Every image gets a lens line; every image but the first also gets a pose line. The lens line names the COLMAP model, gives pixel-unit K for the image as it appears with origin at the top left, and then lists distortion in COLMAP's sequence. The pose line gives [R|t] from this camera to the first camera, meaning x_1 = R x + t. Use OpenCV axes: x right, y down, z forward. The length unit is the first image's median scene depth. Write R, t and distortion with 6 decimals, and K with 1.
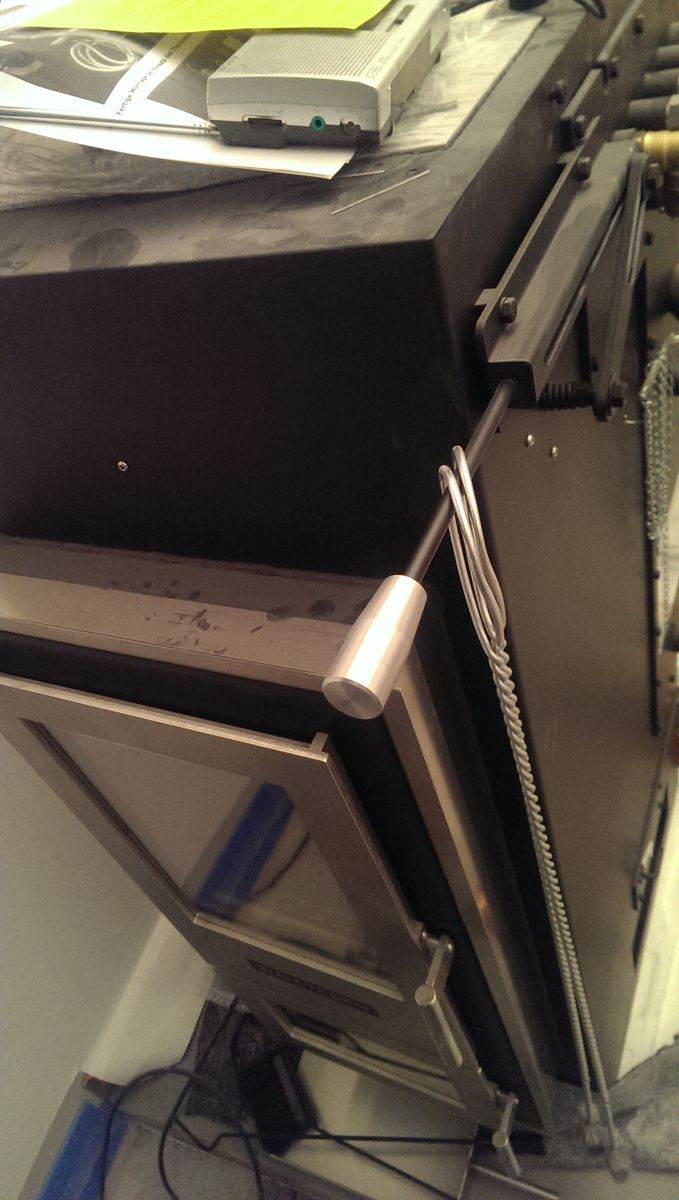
lens RADIAL K [[883.6, 0, 328.6], [0, 883.6, 597.0], [0, 0, 1]] dist [-0.014748, -0.010483]
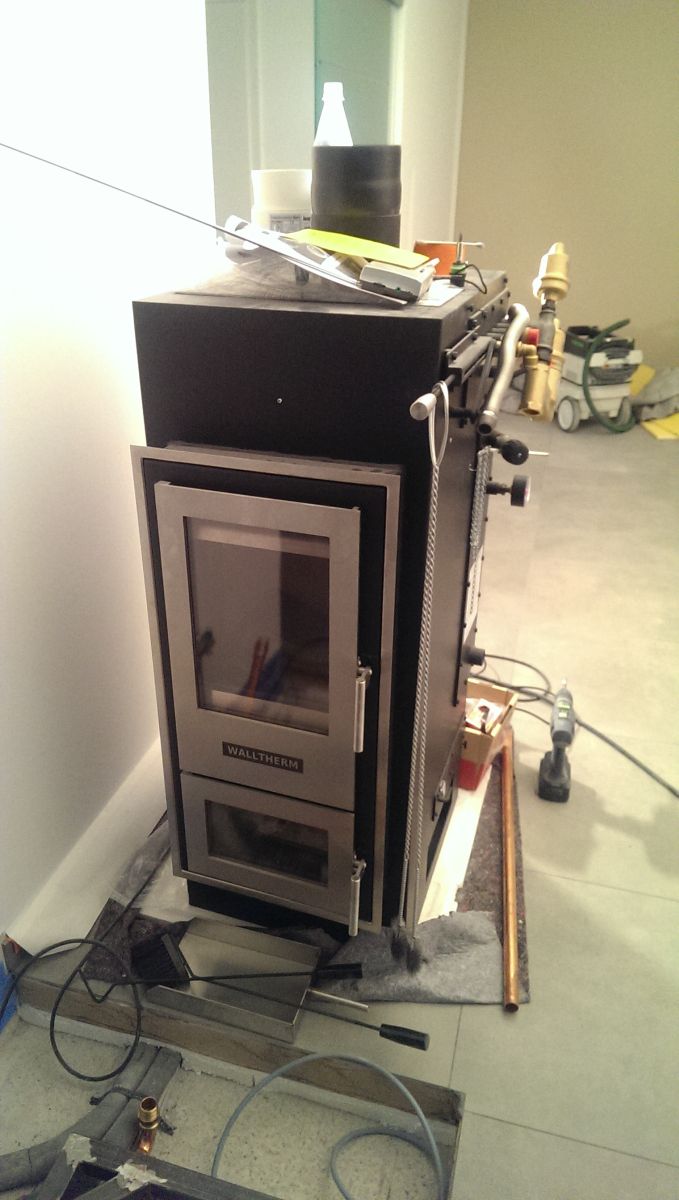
lens RADIAL K [[883.6, 0, 340.6], [0, 883.6, 604.6], [0, 0, 1]] dist [-0.014748, -0.010483]
pose [[0.952427, 0.207324, 0.223384, -0.561805], [-0.124291, 0.933471, -0.336427, 1.294449], [-0.278272, 0.292658, 0.914831, -1.185330]]
